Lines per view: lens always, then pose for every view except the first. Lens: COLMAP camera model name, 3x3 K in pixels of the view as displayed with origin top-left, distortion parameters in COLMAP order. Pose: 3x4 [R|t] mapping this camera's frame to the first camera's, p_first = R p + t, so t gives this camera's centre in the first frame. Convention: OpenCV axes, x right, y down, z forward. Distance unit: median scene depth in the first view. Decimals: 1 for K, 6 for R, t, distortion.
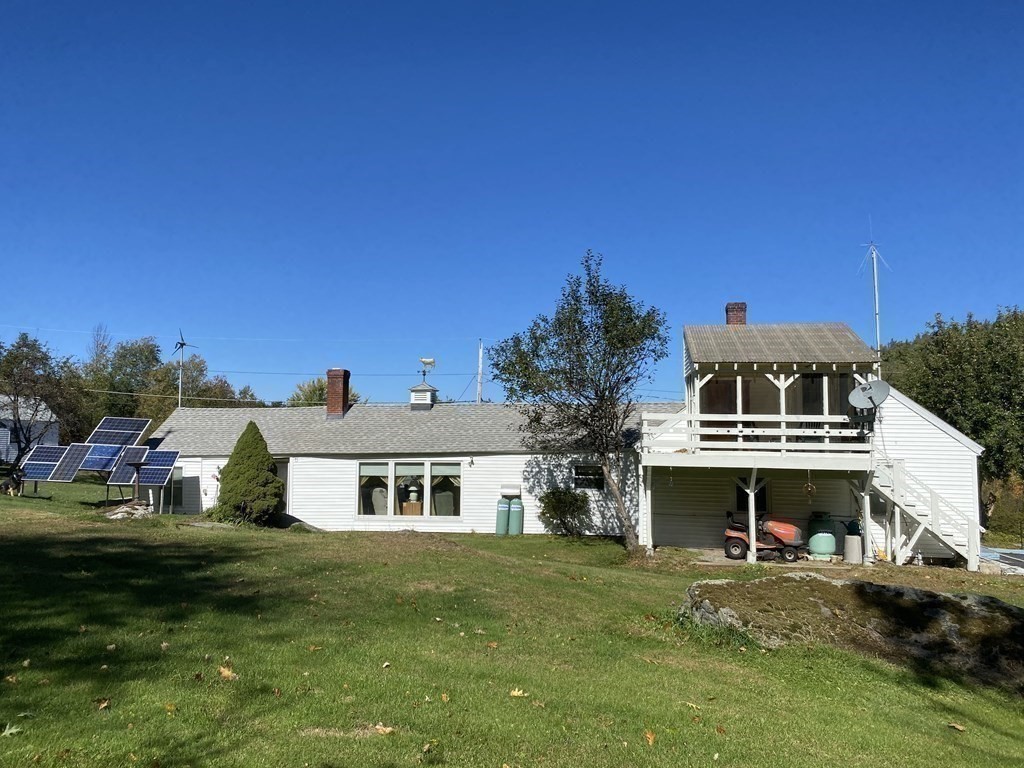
lens RADIAL K [[813.7, 0, 507.5], [0, 813.7, 381.4], [0, 0, 1]] dist [0.030141, -0.030229]
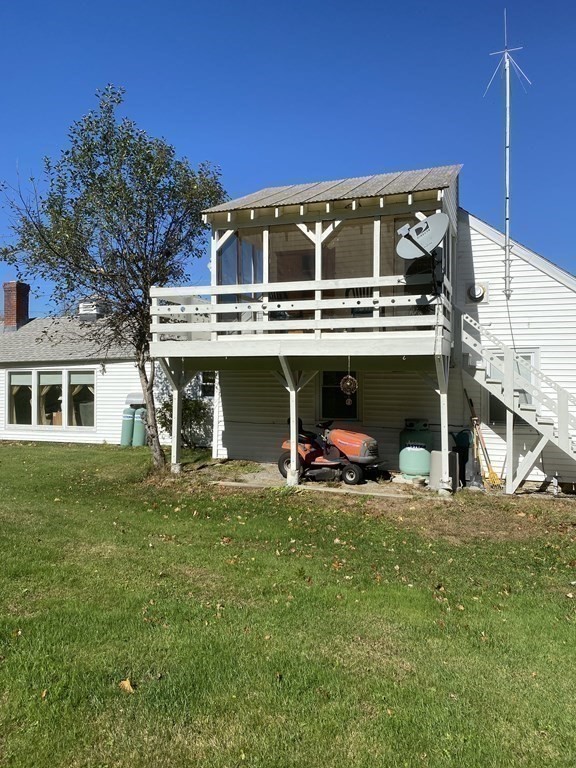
lens RADIAL K [[610.3, 0, 290.3], [0, 610.3, 385.2], [0, 0, 1]] dist [0.030141, -0.030229]
pose [[0.976496, -0.005622, -0.215460, 0.401788], [0.022286, 0.996935, 0.074992, 0.086054], [0.214378, -0.078031, 0.973629, 0.442506]]
